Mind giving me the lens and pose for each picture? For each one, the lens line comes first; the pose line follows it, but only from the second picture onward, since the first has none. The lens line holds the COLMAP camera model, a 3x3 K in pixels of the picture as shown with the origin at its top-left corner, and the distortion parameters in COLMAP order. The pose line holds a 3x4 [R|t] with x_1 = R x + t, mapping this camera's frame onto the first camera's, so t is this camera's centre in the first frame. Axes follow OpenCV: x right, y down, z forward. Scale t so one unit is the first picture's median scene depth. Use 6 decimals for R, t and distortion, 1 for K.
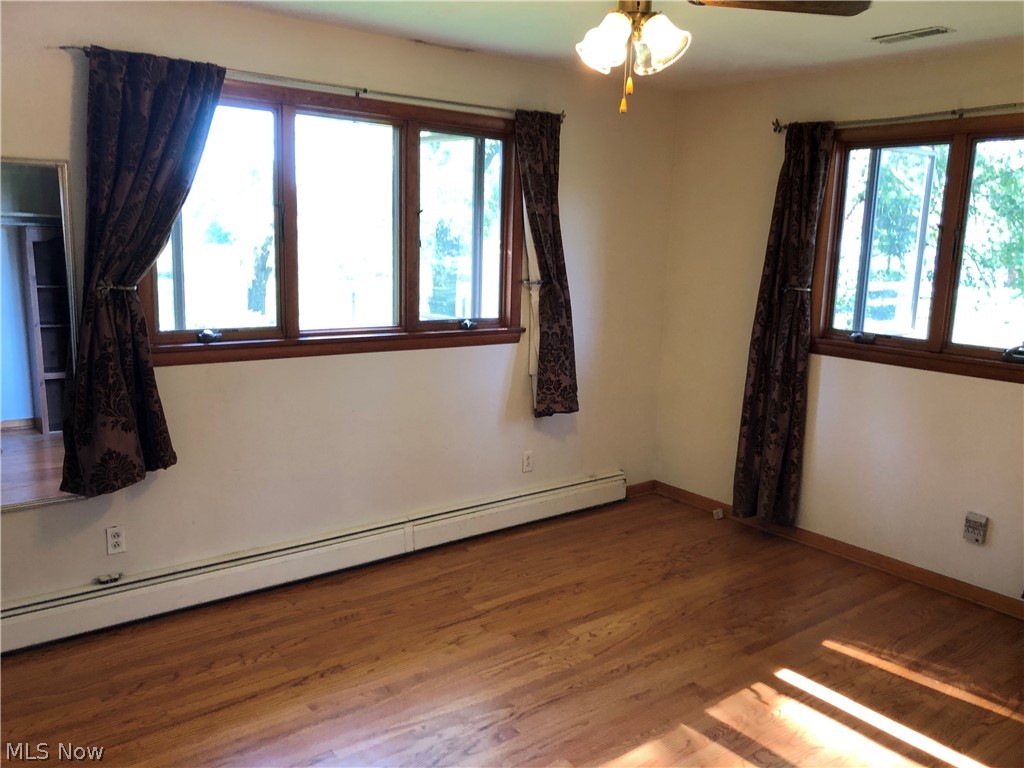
lens RADIAL K [[837.6, 0, 510.9], [0, 837.6, 387.4], [0, 0, 1]] dist [-0.007861, 0.003122]
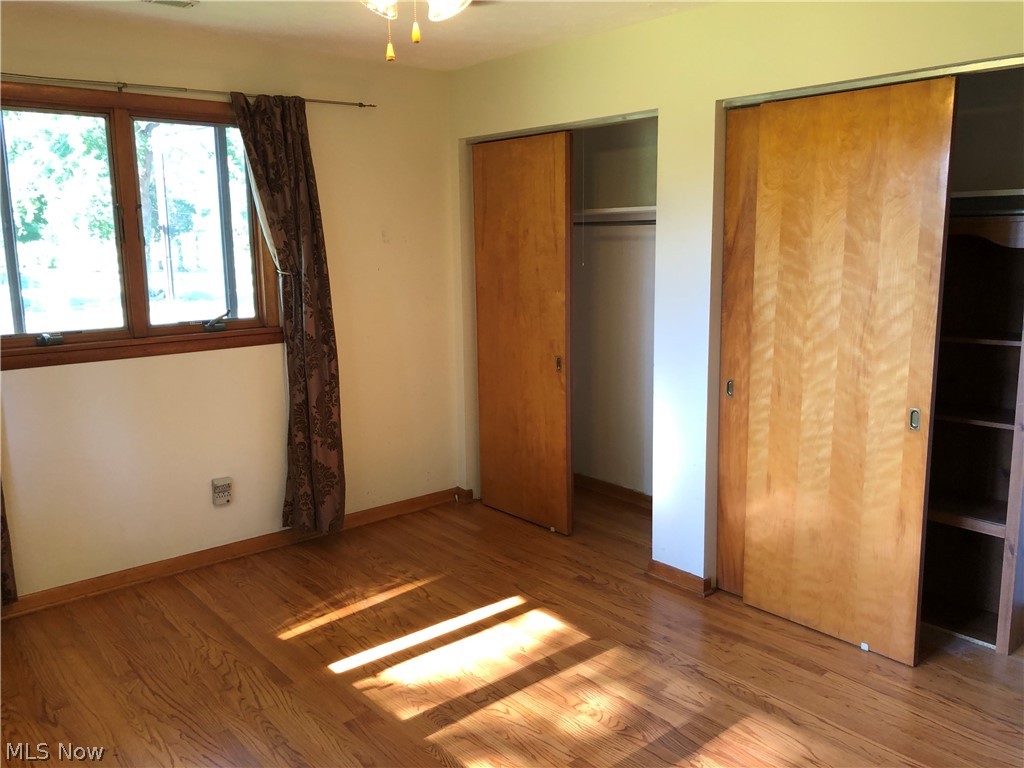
lens RADIAL K [[837.6, 0, 510.4], [0, 837.6, 377.6], [0, 0, 1]] dist [-0.007861, 0.003122]
pose [[-0.032619, -0.197455, 0.979769, -0.531413], [0.202033, 0.958752, 0.199946, -0.123362], [-0.978835, 0.204468, 0.008619, 0.697267]]
